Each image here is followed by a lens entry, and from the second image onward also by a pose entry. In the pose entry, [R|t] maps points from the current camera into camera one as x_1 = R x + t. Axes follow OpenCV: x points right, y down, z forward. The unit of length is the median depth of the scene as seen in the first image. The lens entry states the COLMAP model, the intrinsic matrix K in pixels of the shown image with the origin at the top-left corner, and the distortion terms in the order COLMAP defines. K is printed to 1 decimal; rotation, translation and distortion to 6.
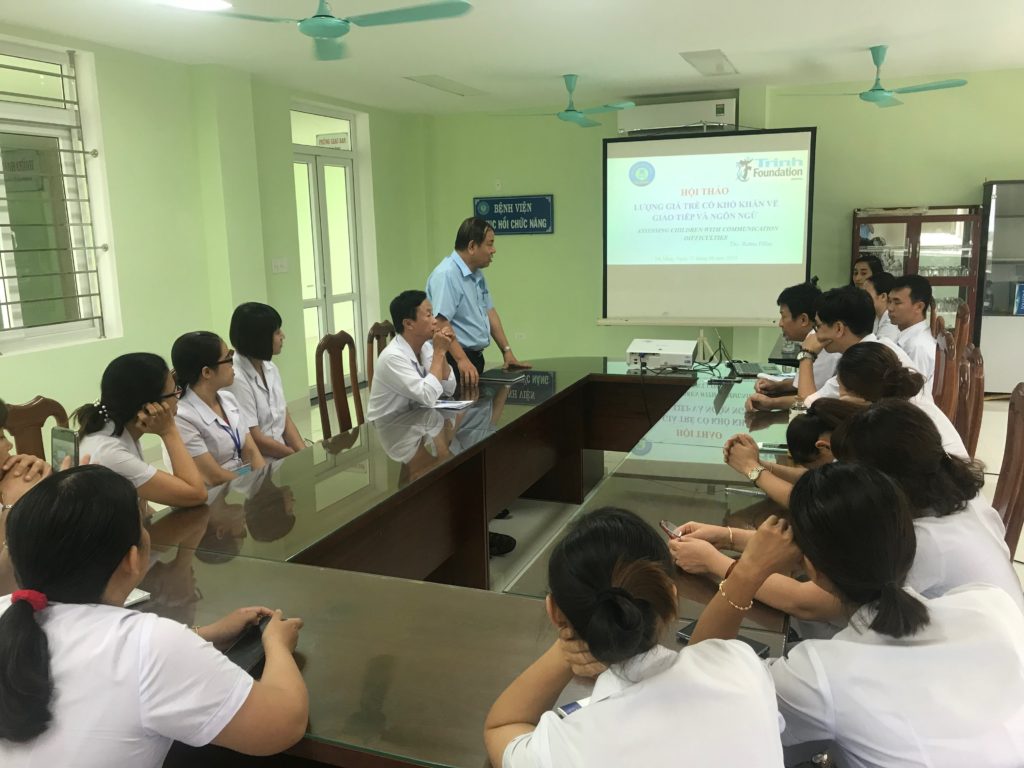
lens RADIAL K [[830.6, 0, 512.0], [0, 830.6, 384.0], [0, 0, 1]] dist [-0.051548, 0.001905]
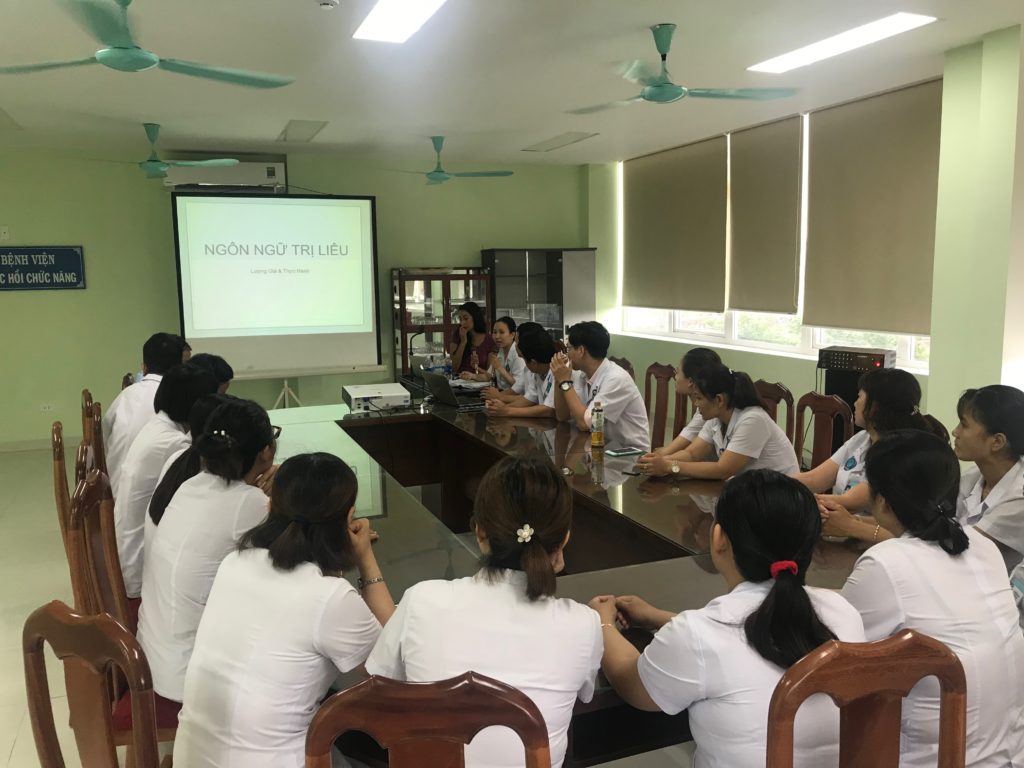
lens RADIAL K [[830.6, 0, 512.0], [0, 830.6, 384.0], [0, 0, 1]] dist [-0.051548, 0.001905]
pose [[0.724645, -0.070054, 0.685552, -0.268399], [0.115941, 0.993032, -0.021078, -0.005975], [-0.679299, 0.094757, 0.727718, 0.048108]]
